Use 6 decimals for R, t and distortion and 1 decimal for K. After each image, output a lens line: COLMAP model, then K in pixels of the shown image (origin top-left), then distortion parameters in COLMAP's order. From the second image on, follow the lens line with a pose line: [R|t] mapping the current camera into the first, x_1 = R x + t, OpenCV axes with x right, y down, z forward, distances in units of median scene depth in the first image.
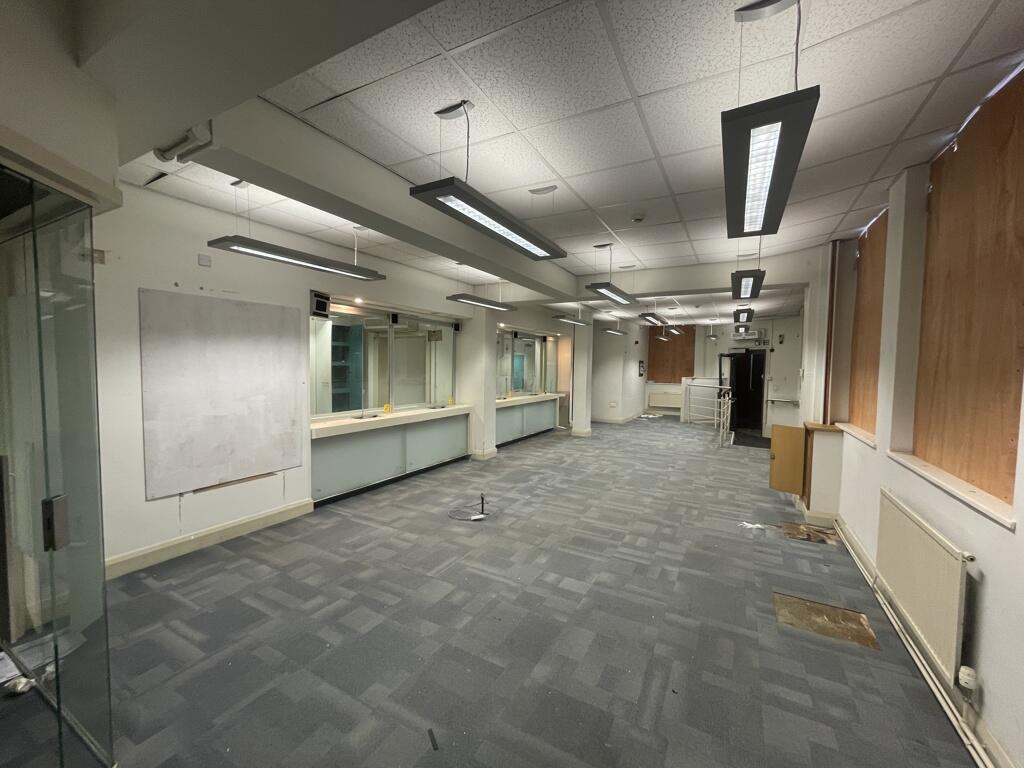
lens RADIAL K [[416.4, 0, 509.8], [0, 416.4, 386.4], [0, 0, 1]] dist [-0.004023, -0.000707]
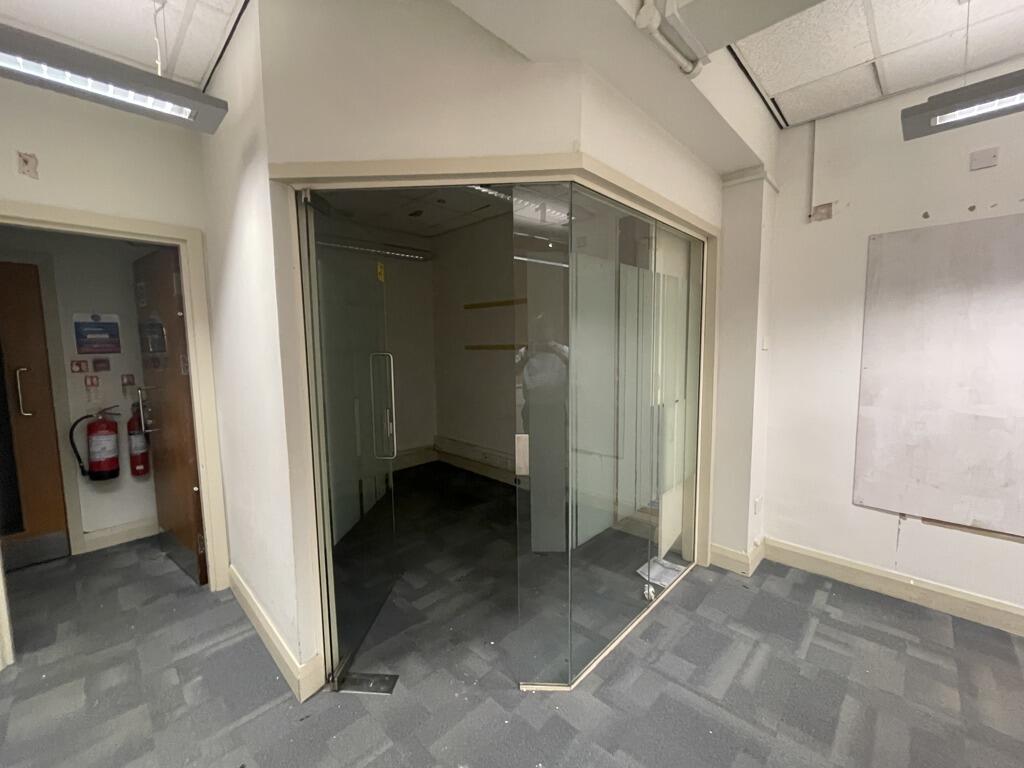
lens RADIAL K [[416.4, 0, 512.2], [0, 416.4, 384.5], [0, 0, 1]] dist [-0.004023, -0.000707]
pose [[-0.259725, 0.077741, -0.962548, 0.052771], [-0.044467, 0.994734, 0.092339, 0.000026], [0.964658, 0.066785, -0.254900, 0.522842]]
